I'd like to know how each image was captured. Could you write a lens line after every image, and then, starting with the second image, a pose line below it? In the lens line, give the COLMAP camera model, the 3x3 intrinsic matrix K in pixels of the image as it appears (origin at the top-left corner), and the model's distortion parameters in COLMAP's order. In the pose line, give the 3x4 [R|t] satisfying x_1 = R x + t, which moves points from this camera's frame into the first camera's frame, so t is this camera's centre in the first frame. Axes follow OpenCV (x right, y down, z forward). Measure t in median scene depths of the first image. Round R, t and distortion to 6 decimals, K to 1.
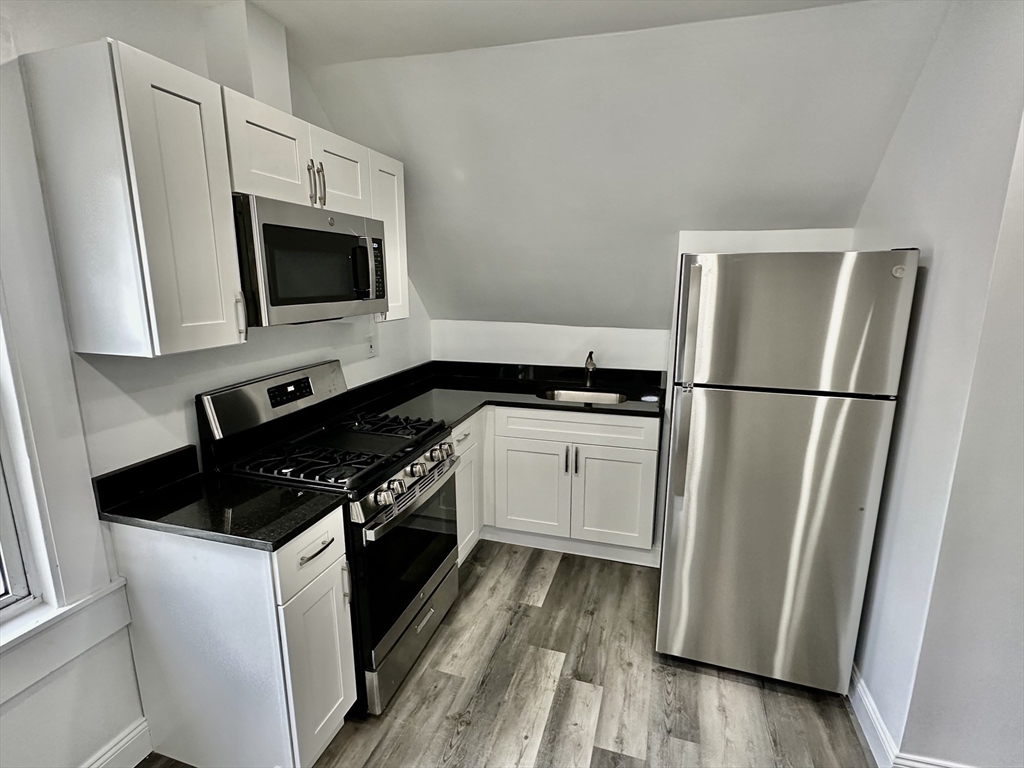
lens RADIAL K [[504.0, 0, 510.0], [0, 504.0, 387.0], [0, 0, 1]] dist [0.002970, 0.000206]
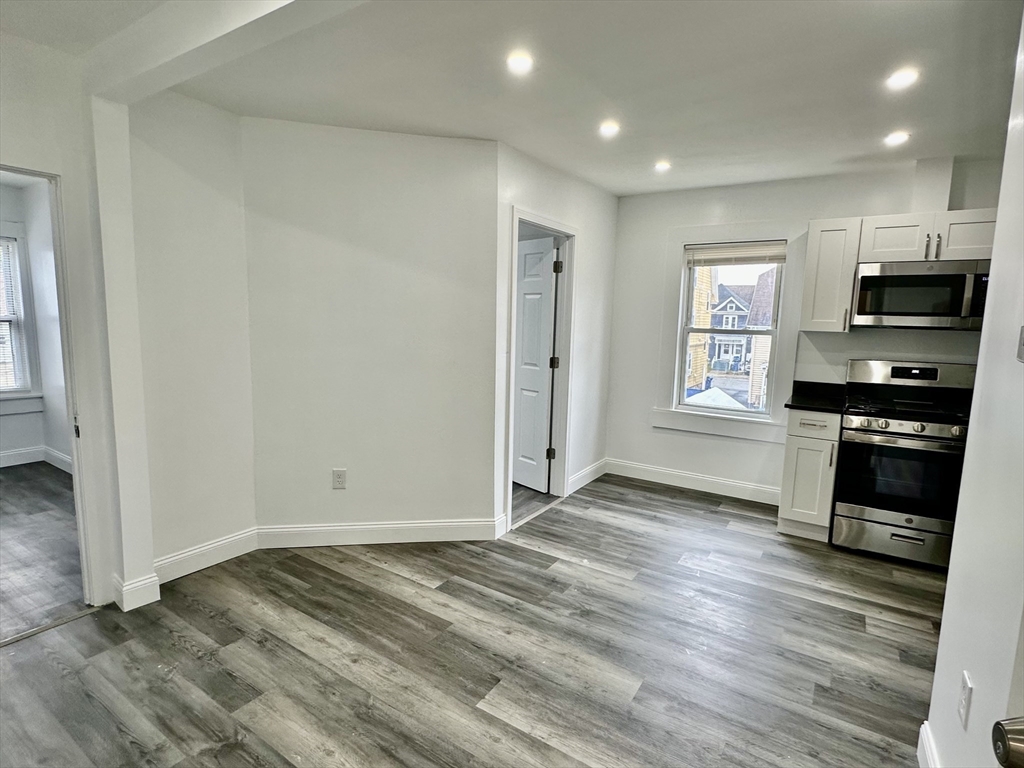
lens RADIAL K [[526.1, 0, 515.9], [0, 526.1, 384.6], [0, 0, 1]] dist [-0.000795, 0.000526]
pose [[-0.262735, 0.112018, -0.958344, 1.598601], [-0.228983, 0.957624, 0.174710, 0.043498], [0.937303, 0.265347, -0.225951, 0.208578]]
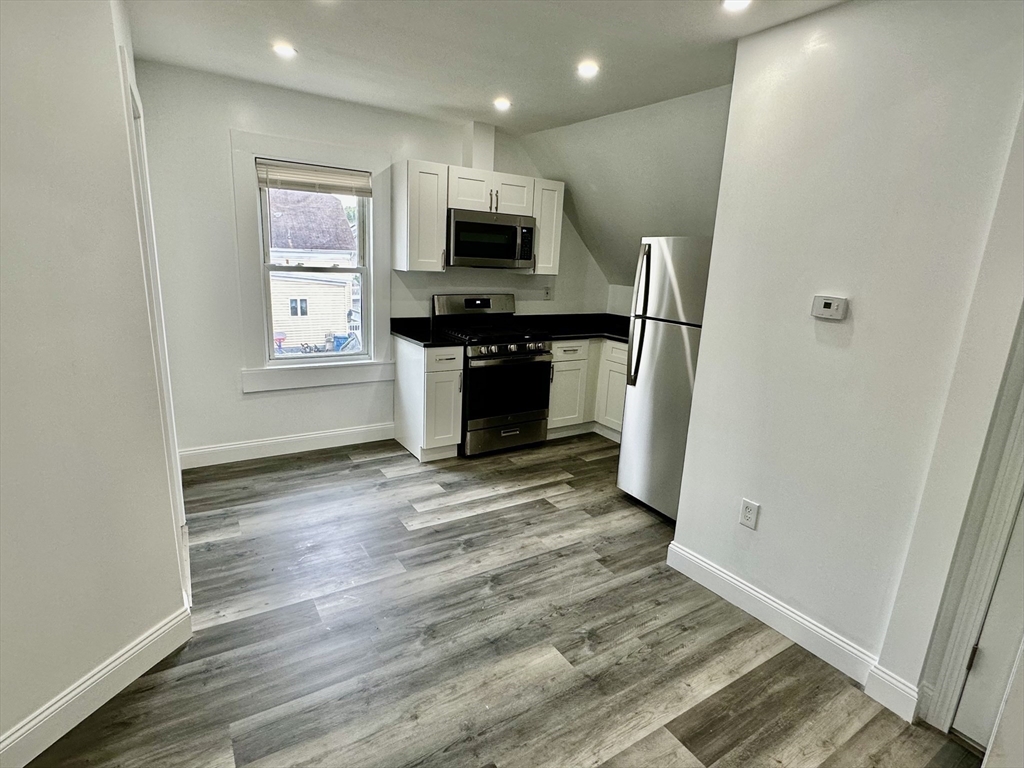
lens RADIAL K [[526.1, 0, 515.9], [0, 526.1, 384.6], [0, 0, 1]] dist [-0.000795, 0.000526]
pose [[0.767965, 0.187256, -0.612507, 1.080031], [-0.181652, 0.980718, 0.072069, 0.154832], [0.614192, 0.055917, 0.787173, -0.564421]]
